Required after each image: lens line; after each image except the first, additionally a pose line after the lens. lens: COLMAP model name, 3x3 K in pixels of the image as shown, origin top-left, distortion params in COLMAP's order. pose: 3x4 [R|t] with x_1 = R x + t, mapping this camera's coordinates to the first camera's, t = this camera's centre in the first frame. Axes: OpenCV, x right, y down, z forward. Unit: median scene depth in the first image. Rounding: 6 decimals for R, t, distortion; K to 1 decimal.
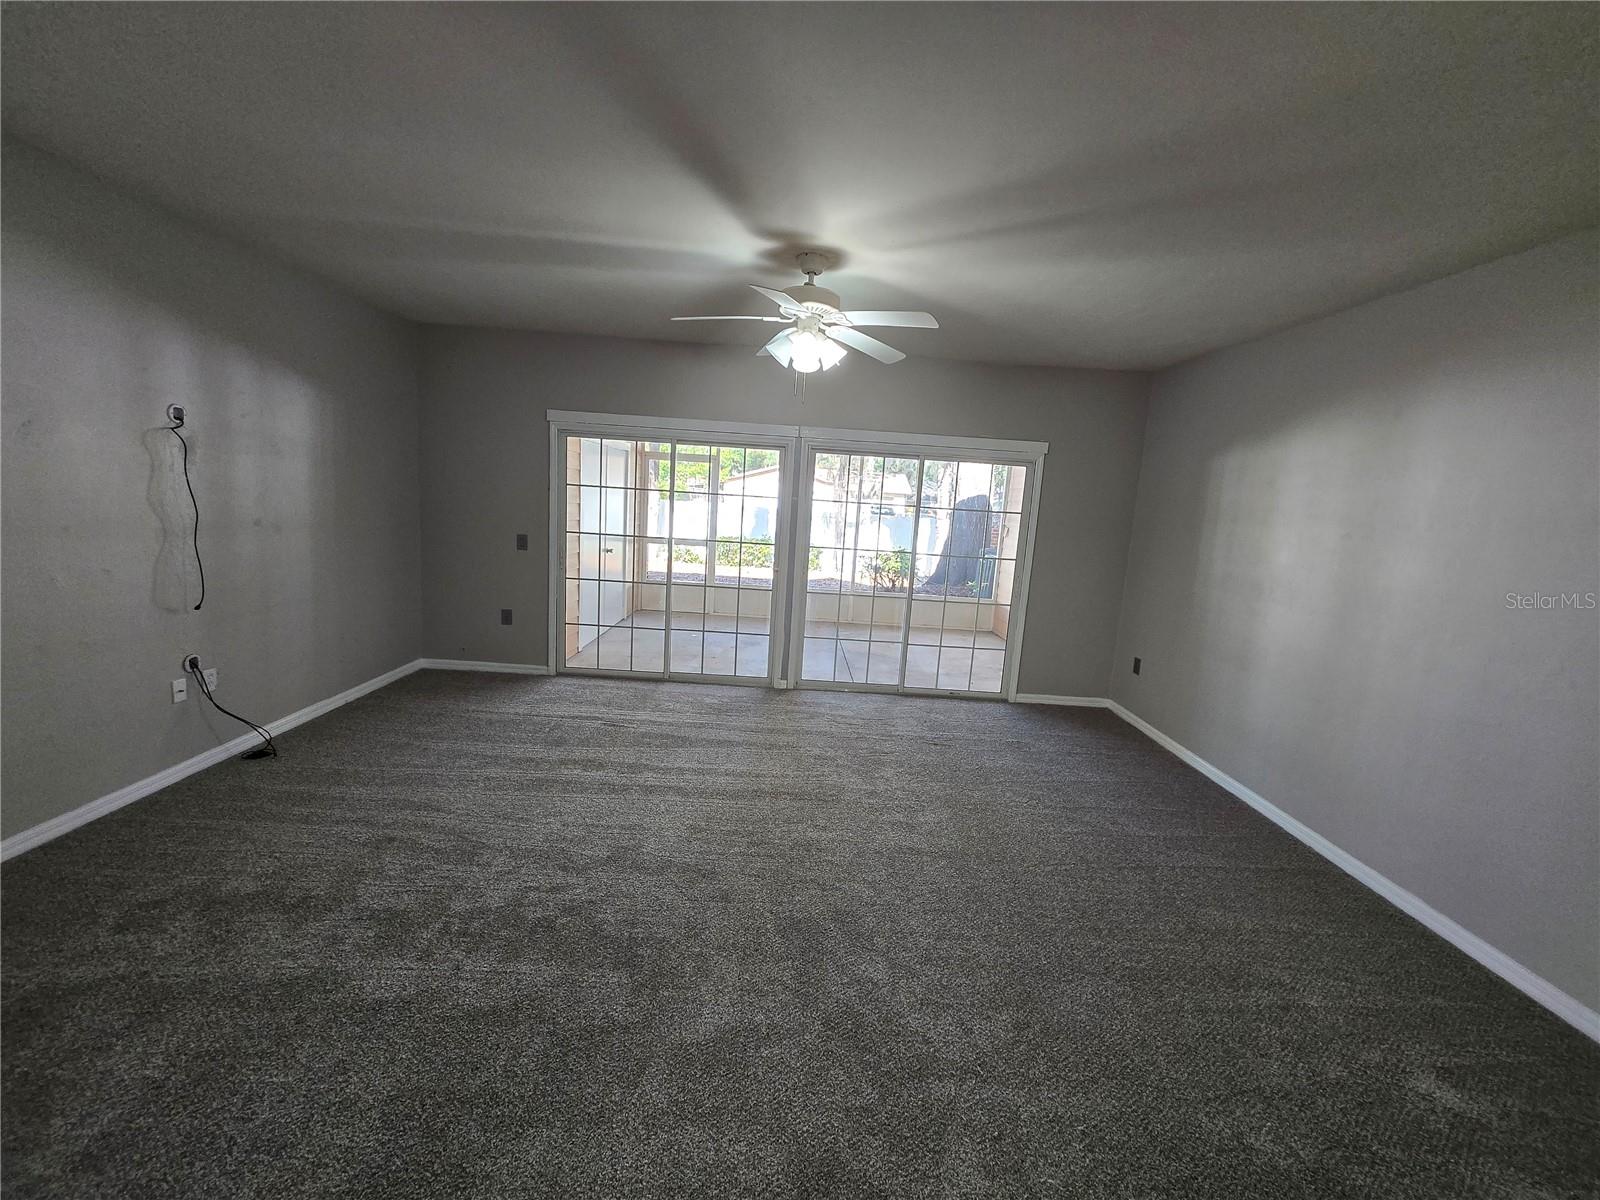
lens RADIAL K [[629.8, 0, 801.3], [0, 629.8, 590.9], [0, 0, 1]] dist [0.003441, -0.000537]
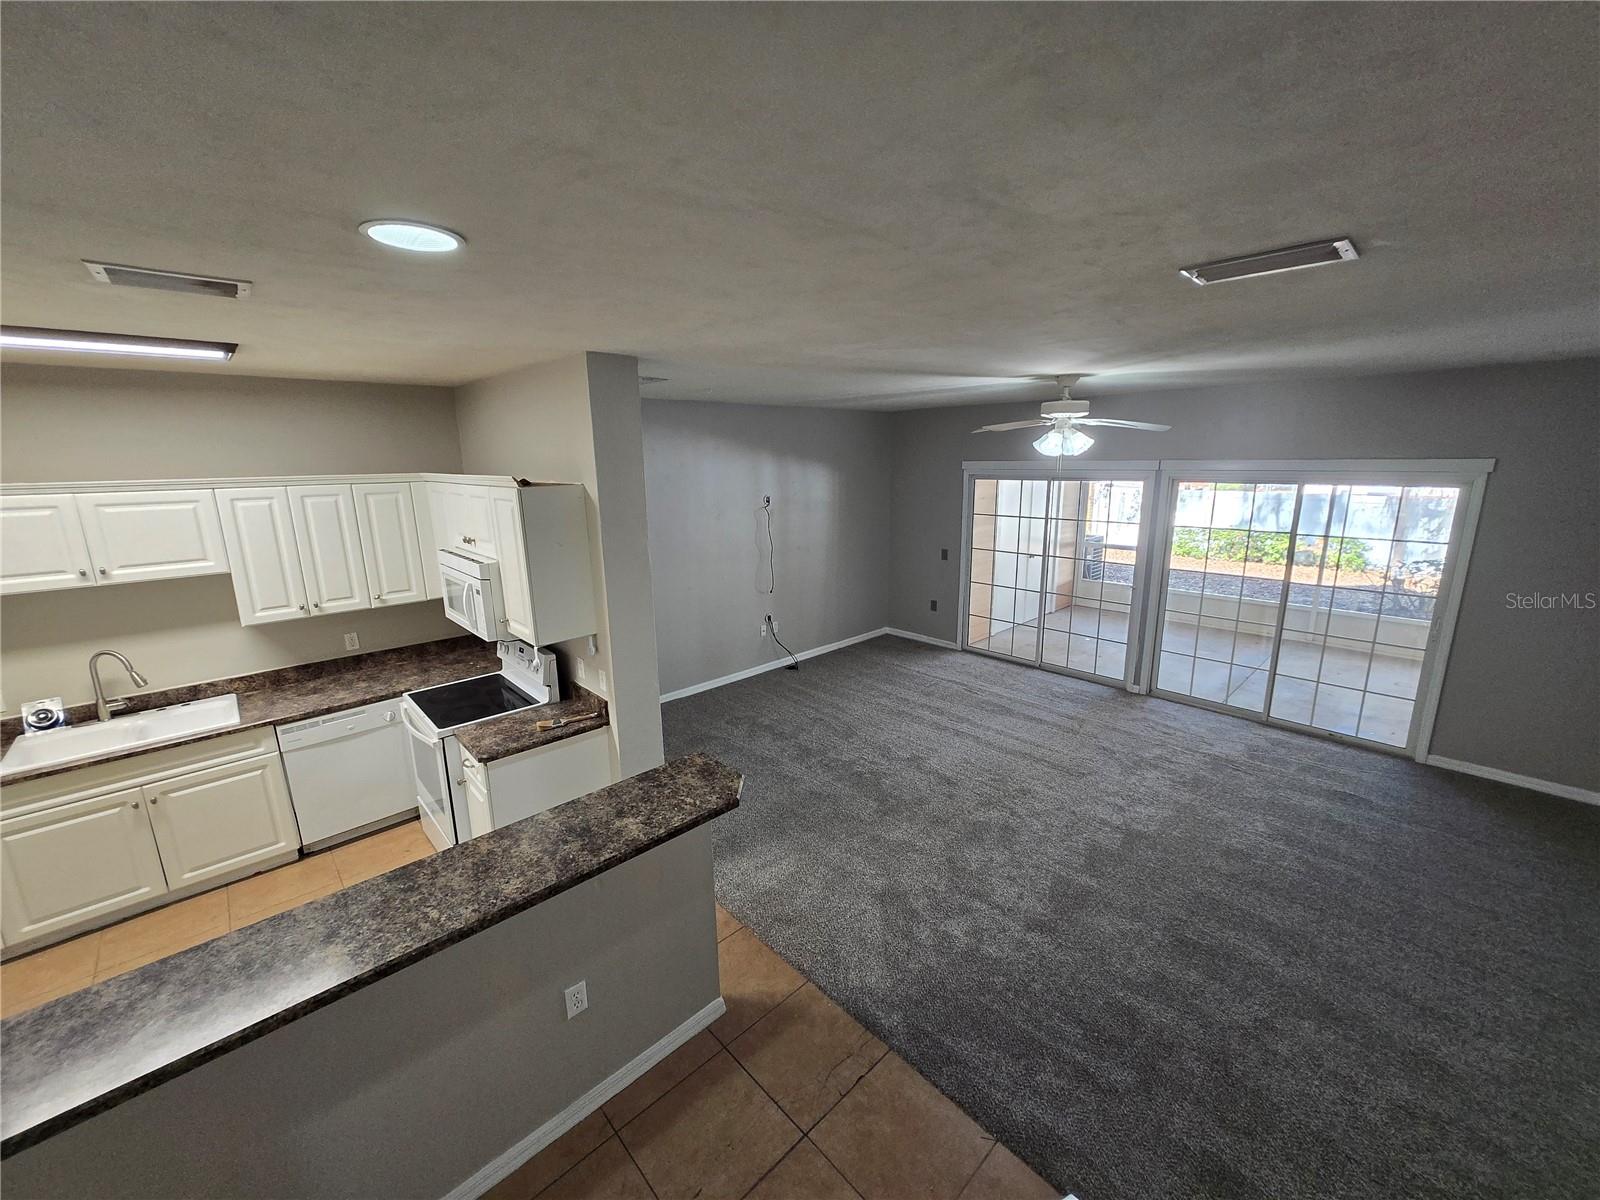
lens RADIAL K [[629.1, 0, 804.6], [0, 629.1, 595.0], [0, 0, 1]] dist [0.001516, 0.000148]
pose [[0.684064, 0.086242, -0.724306, 0.479511], [-0.050814, 0.996208, 0.070626, -0.089909], [0.727650, -0.011508, 0.685852, -0.262295]]
